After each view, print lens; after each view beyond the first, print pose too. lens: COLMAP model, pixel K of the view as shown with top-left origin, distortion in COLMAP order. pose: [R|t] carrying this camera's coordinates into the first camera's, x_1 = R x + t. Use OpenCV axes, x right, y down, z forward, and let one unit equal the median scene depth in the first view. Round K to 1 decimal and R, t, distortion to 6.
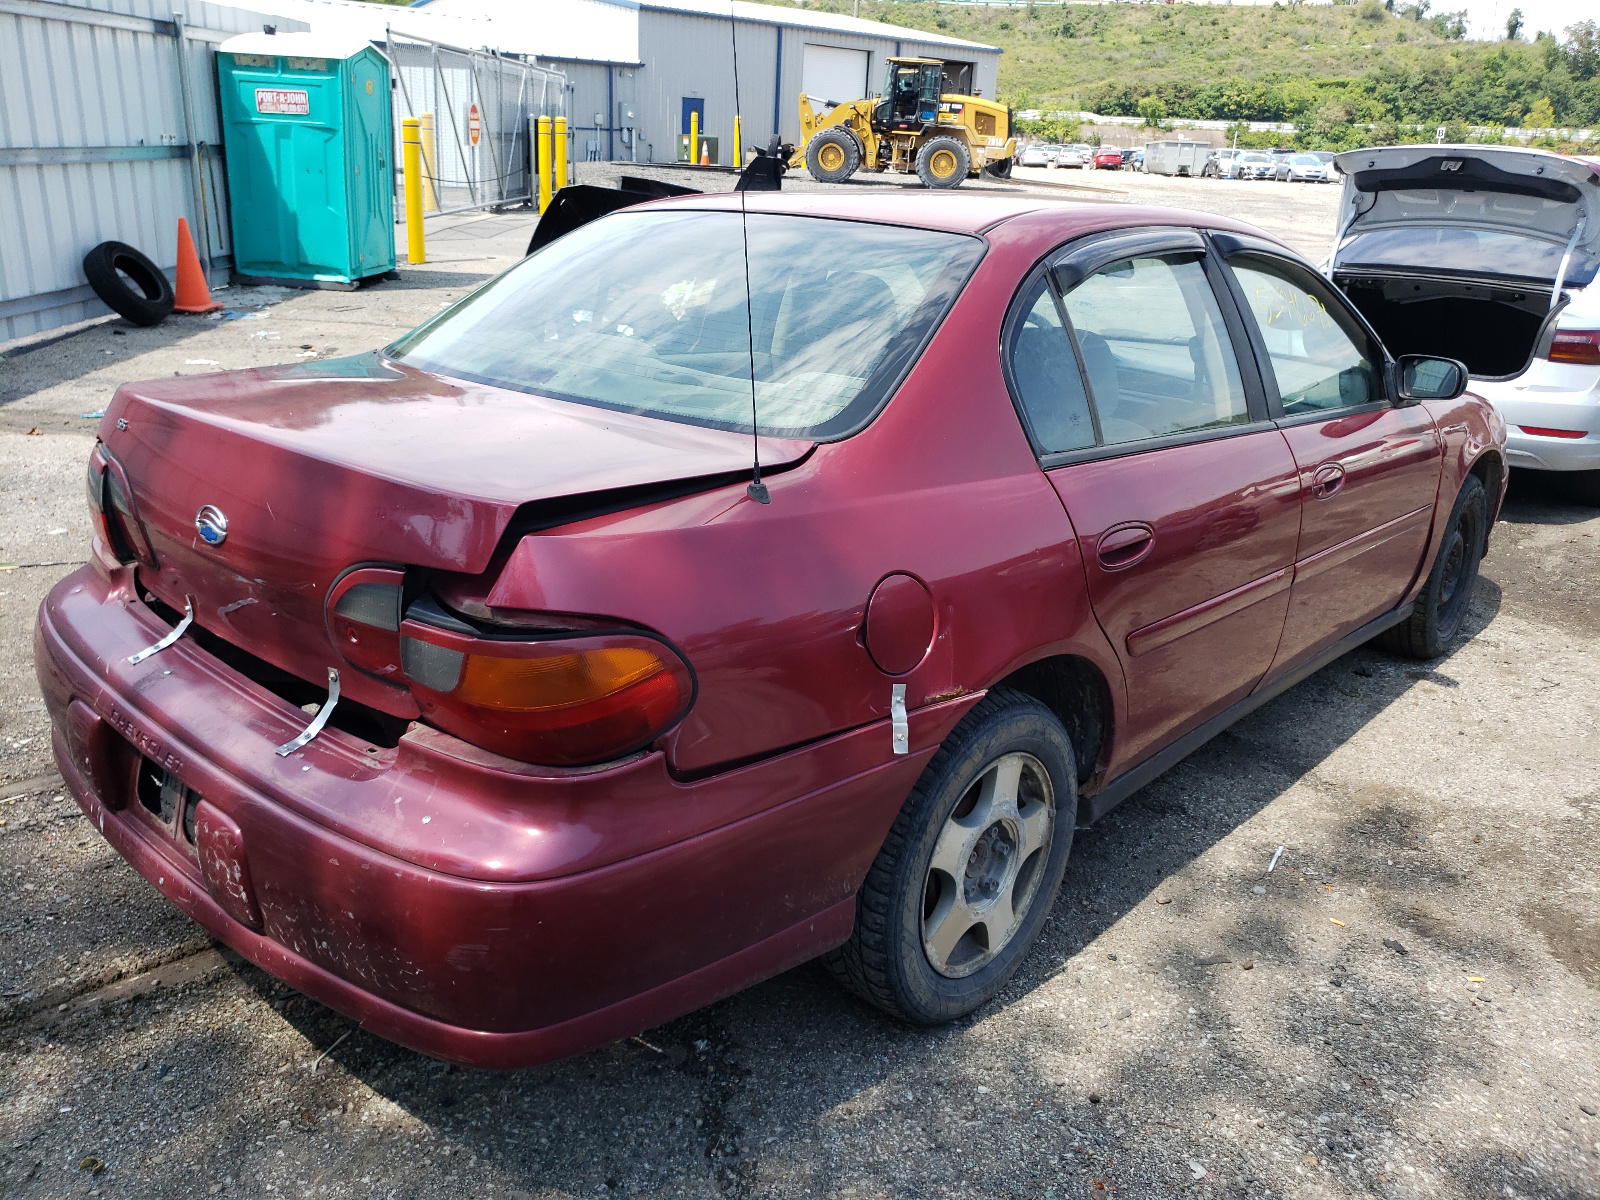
lens RADIAL K [[1250.1, 0, 797.4], [0, 1250.1, 582.8], [0, 0, 1]] dist [-0.006764, 0.011869]
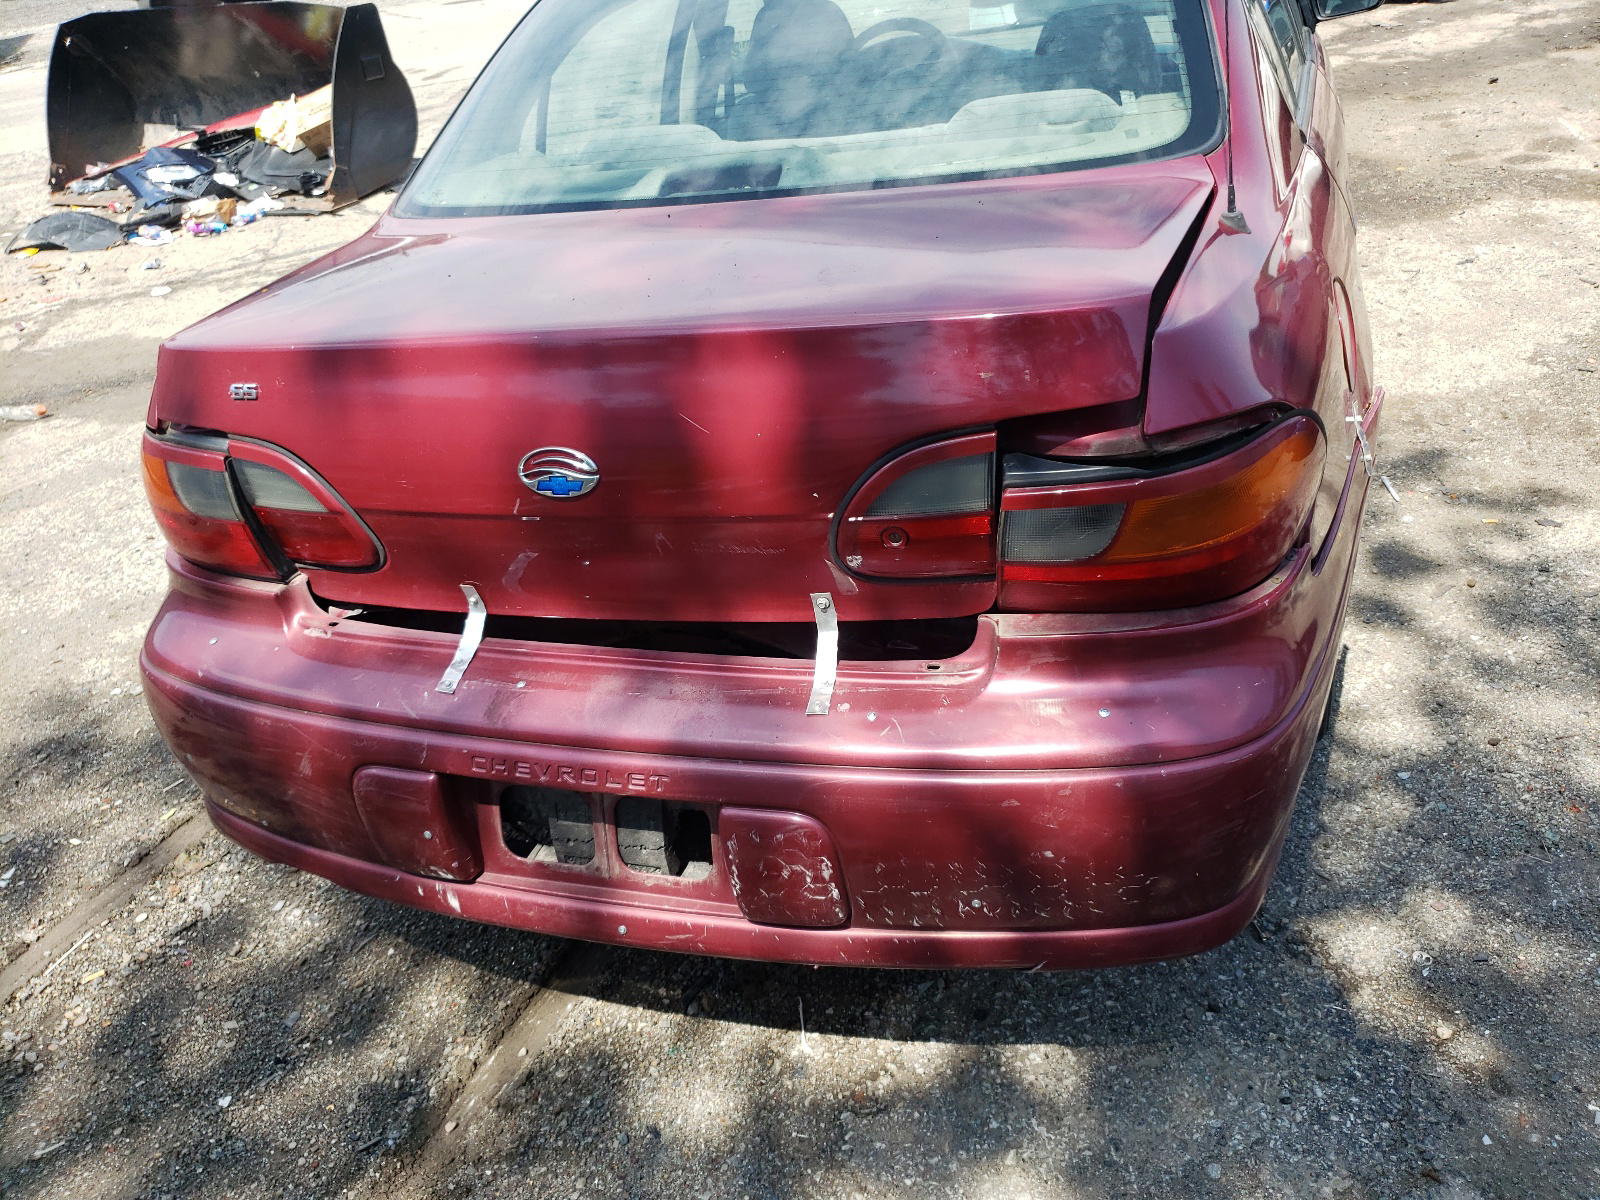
lens RADIAL K [[1250.1, 0, 800.3], [0, 1250.1, 594.1], [0, 0, 1]] dist [-0.006764, 0.011869]
pose [[0.897784, -0.340330, 0.279568, -0.614698], [0.284760, 0.932767, 0.221039, -0.110034], [-0.335998, -0.118835, 0.934336, 0.279352]]
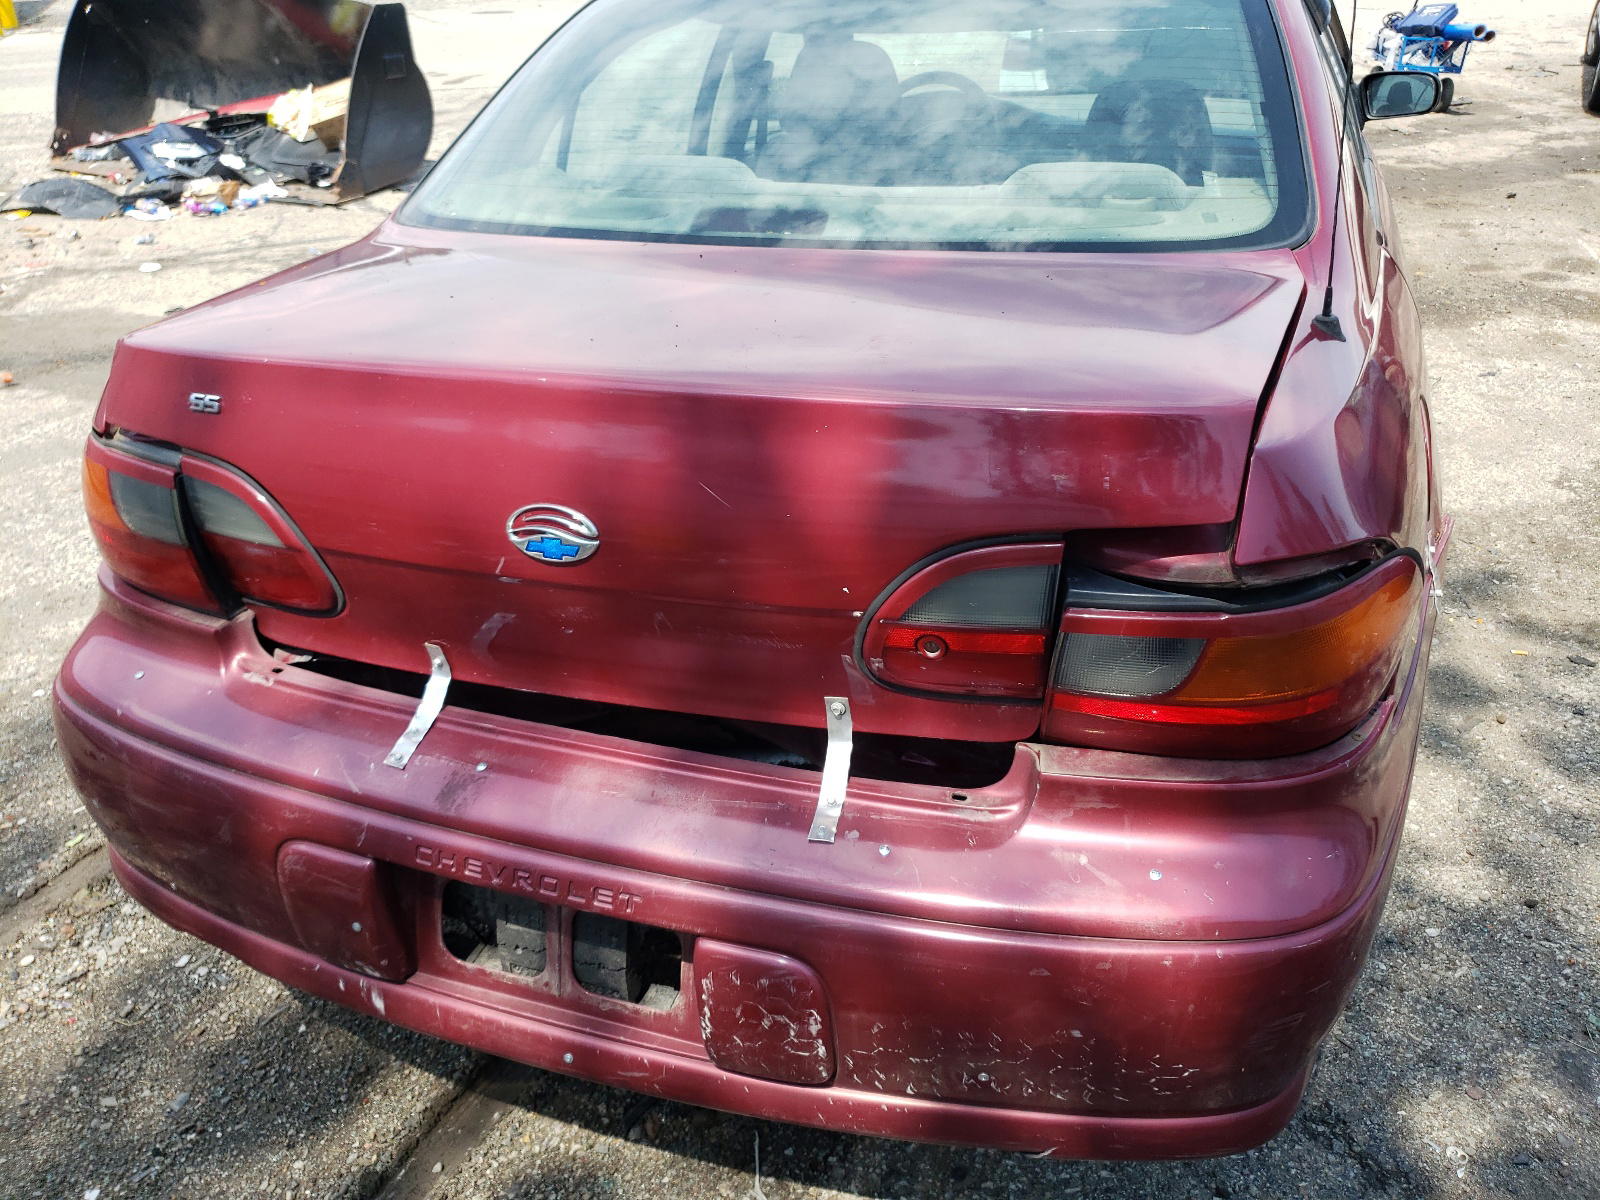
lens RADIAL K [[1250.1, 0, 793.4], [0, 1250.1, 562.9], [0, 0, 1]] dist [-0.006764, 0.011869]
pose [[0.919502, -0.237393, 0.313306, -0.602569], [0.188978, 0.965858, 0.177213, -0.132226], [-0.344678, -0.103740, 0.932971, 0.386895]]
